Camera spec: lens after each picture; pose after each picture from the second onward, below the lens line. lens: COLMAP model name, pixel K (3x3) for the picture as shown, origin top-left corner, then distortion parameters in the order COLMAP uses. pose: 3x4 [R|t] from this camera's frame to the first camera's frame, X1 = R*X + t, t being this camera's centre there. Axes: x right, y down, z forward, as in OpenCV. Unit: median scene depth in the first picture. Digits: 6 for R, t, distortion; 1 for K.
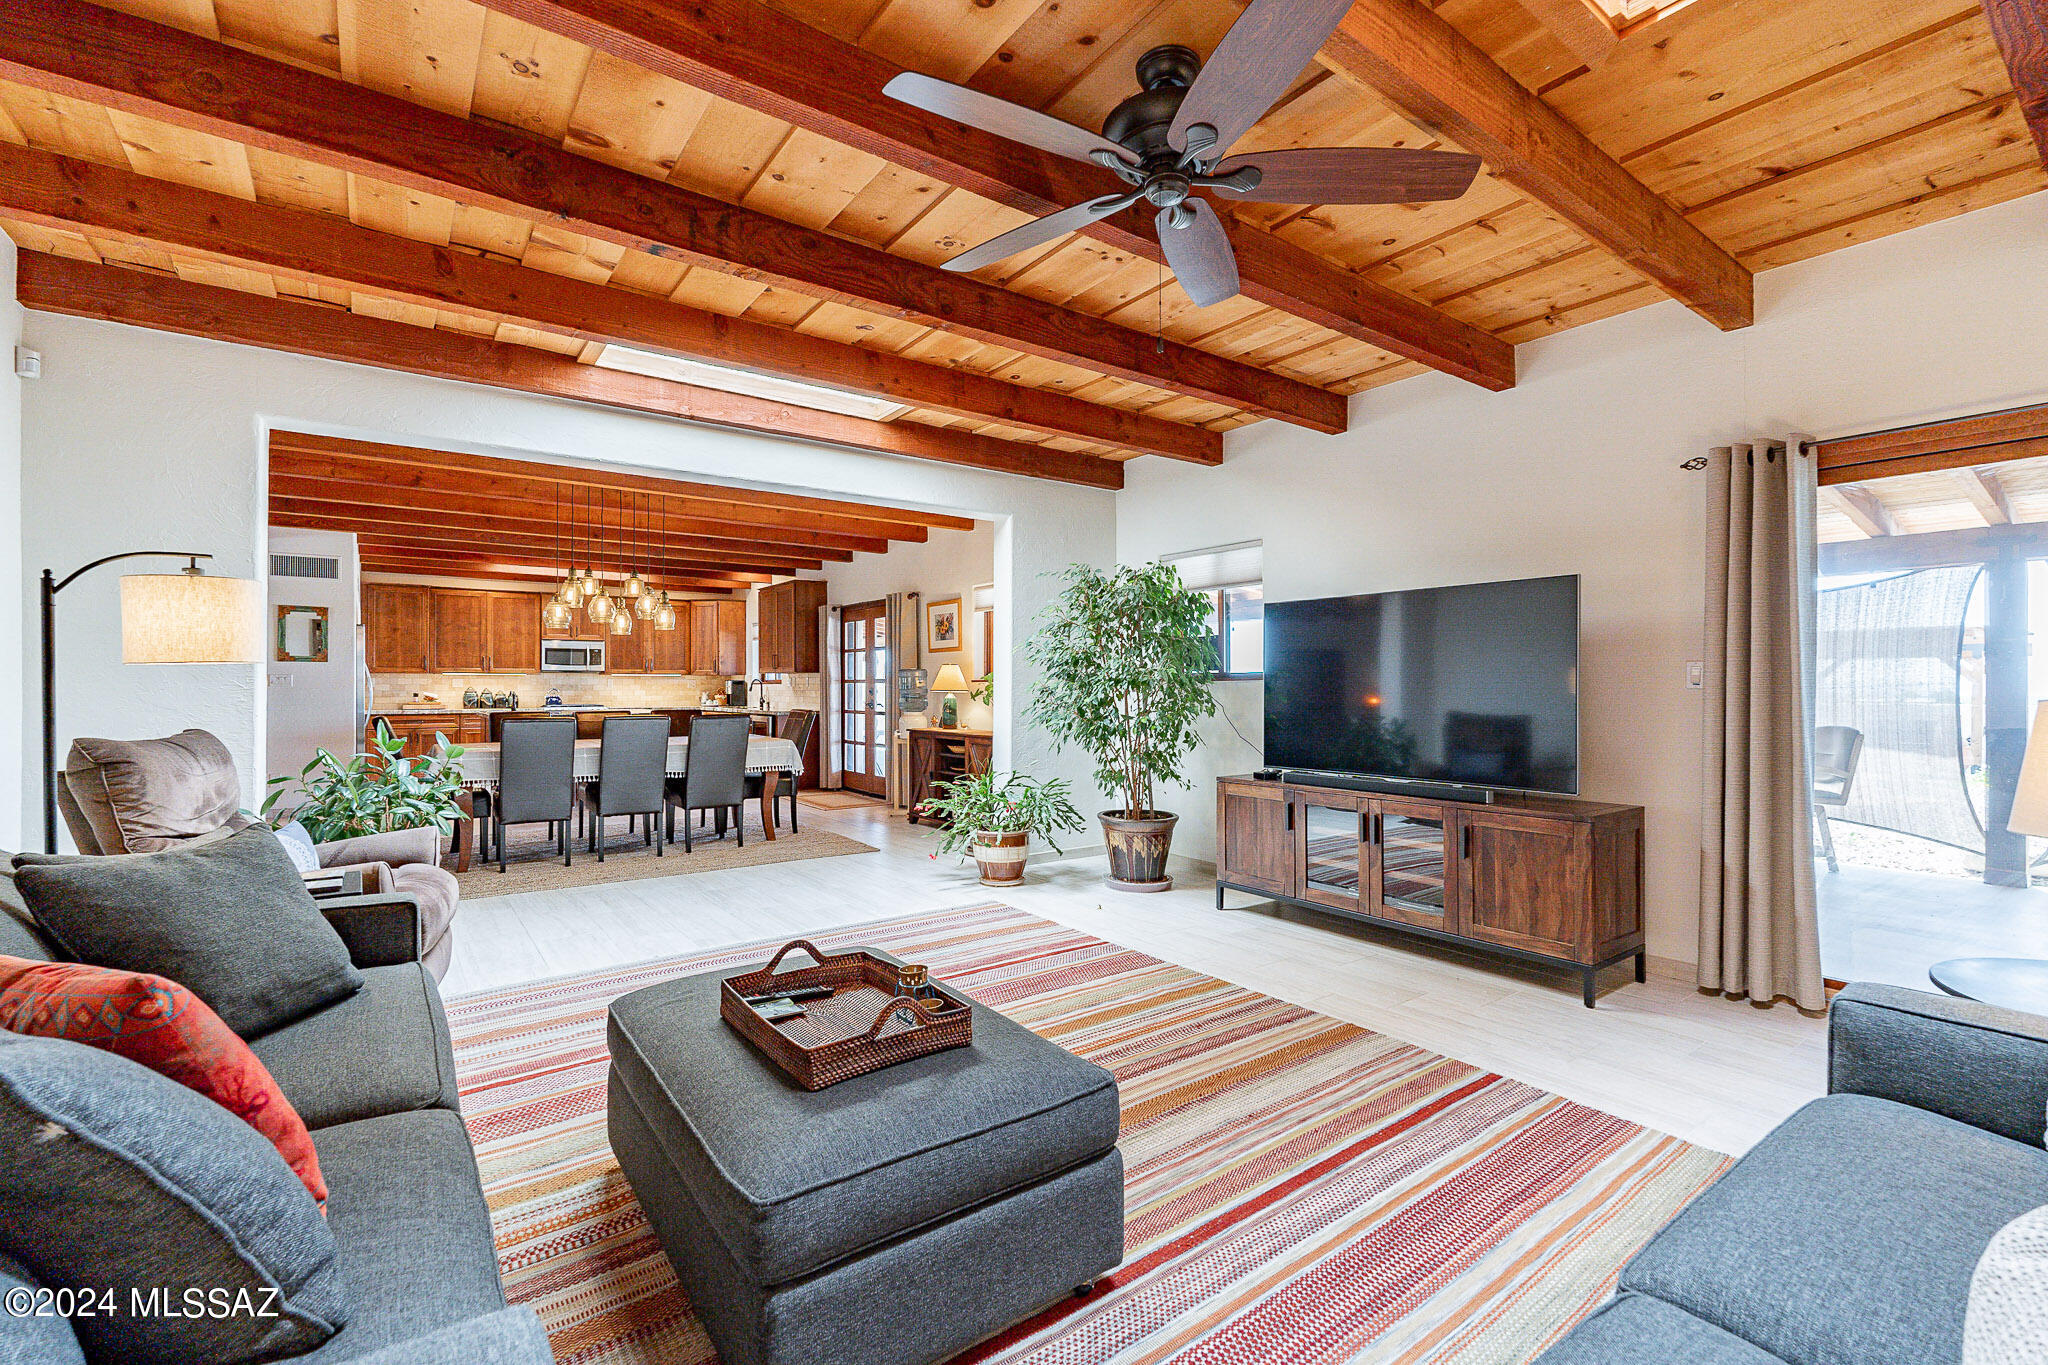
lens RADIAL K [[893.6, 0, 1024.0], [0, 893.6, 682.5], [0, 0, 1]] dist [-0.002060, -0.000581]
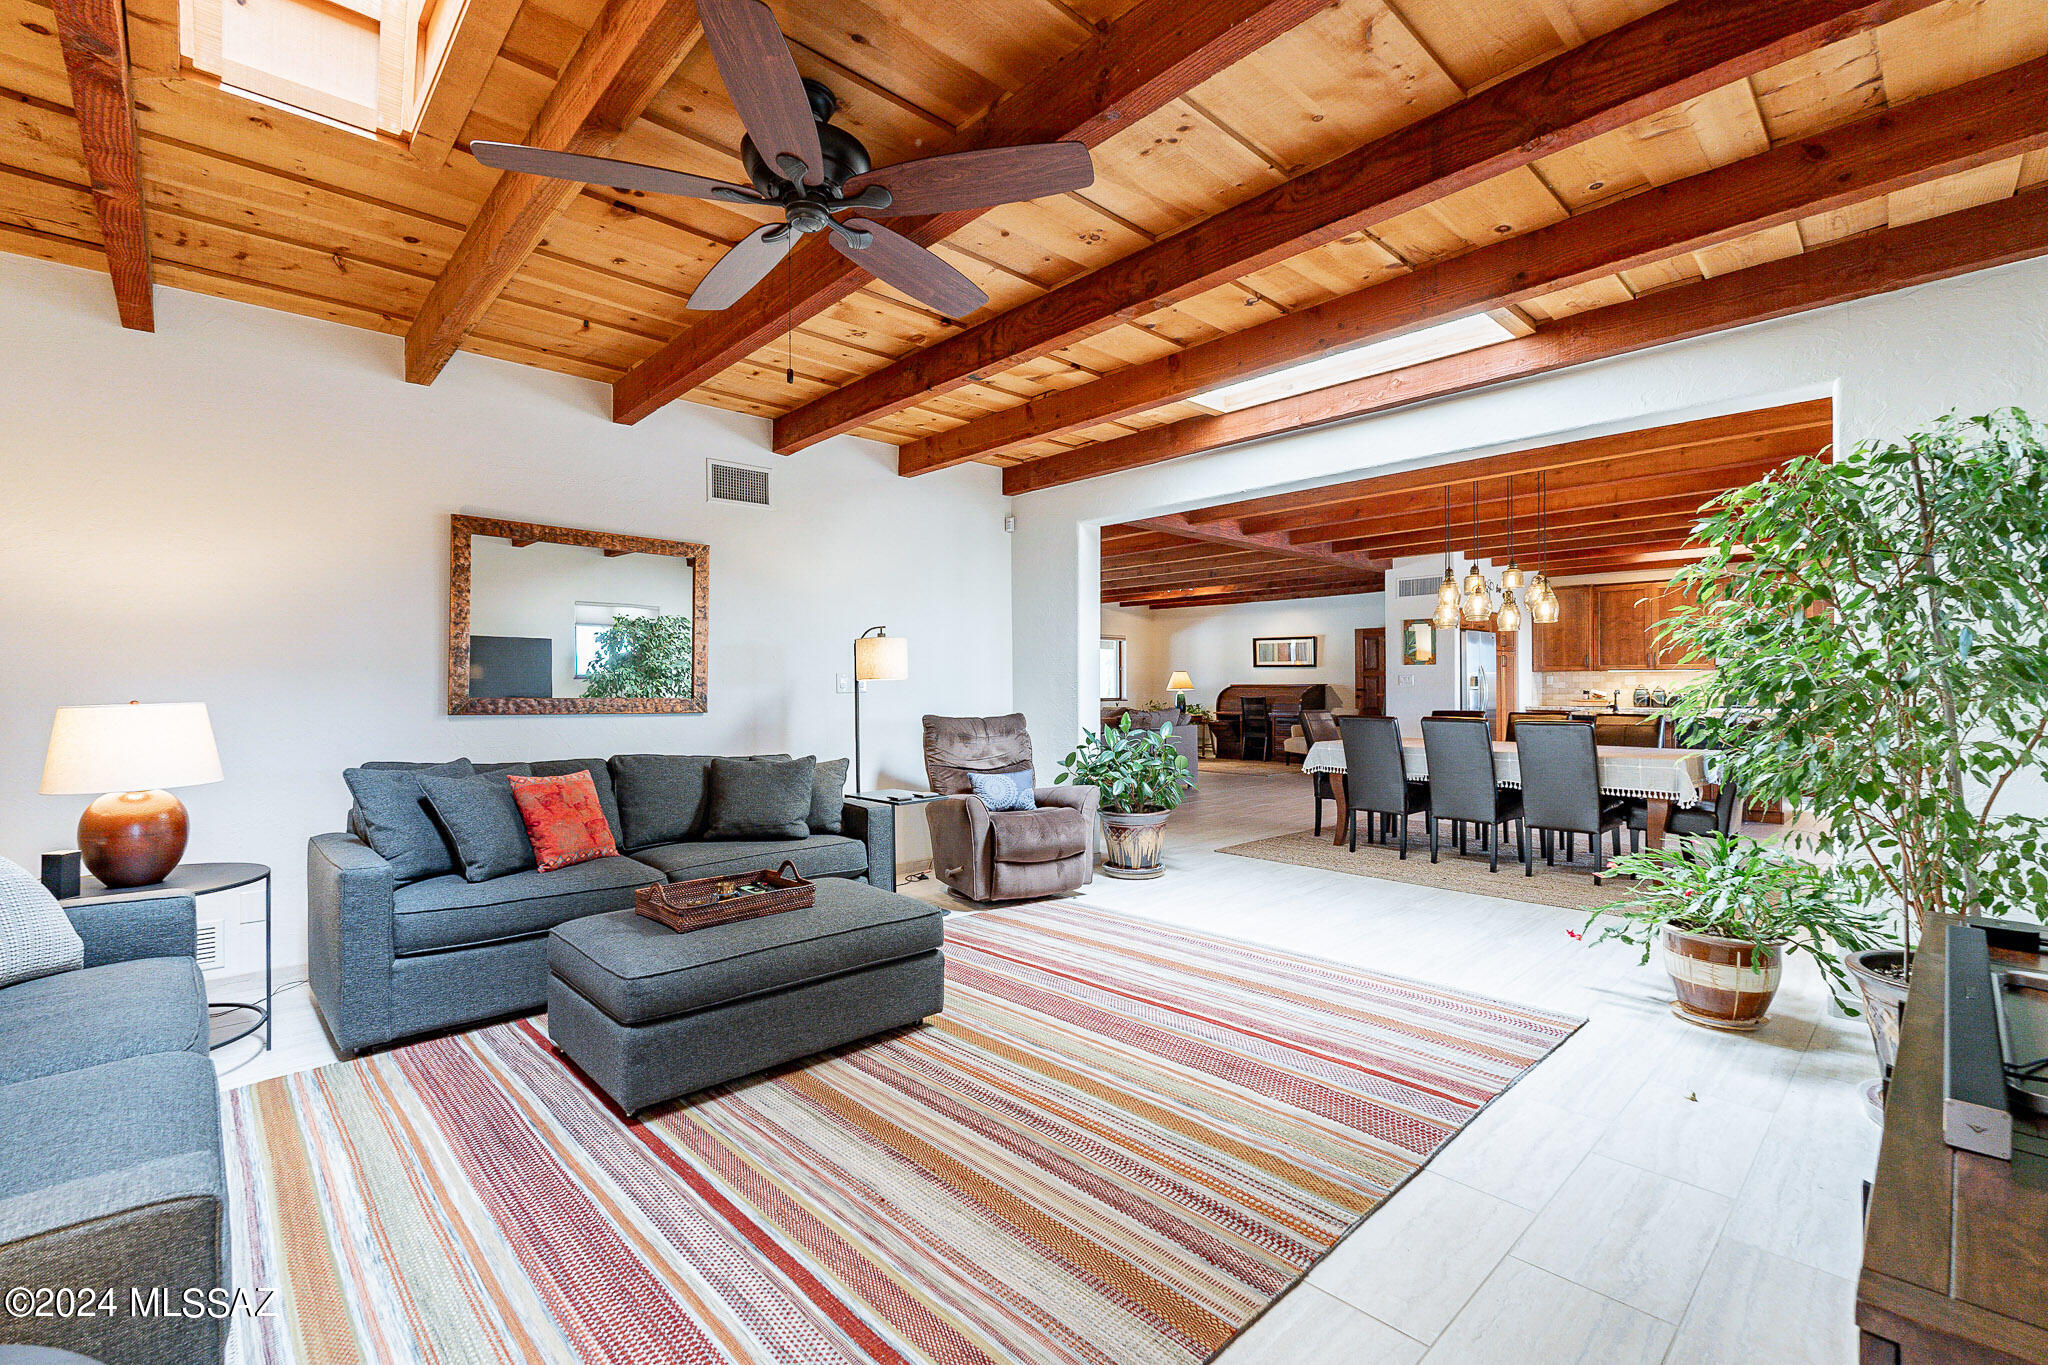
lens RADIAL K [[894.5, 0, 1024.0], [0, 894.5, 682.5], [0, 0, 1]] dist [-0.002578, -0.000082]
pose [[0.124323, -0.001841, -0.992240, 0.687055], [0.008730, 0.999962, -0.000762, -0.005610], [0.992203, -0.008568, 0.124335, 0.632290]]
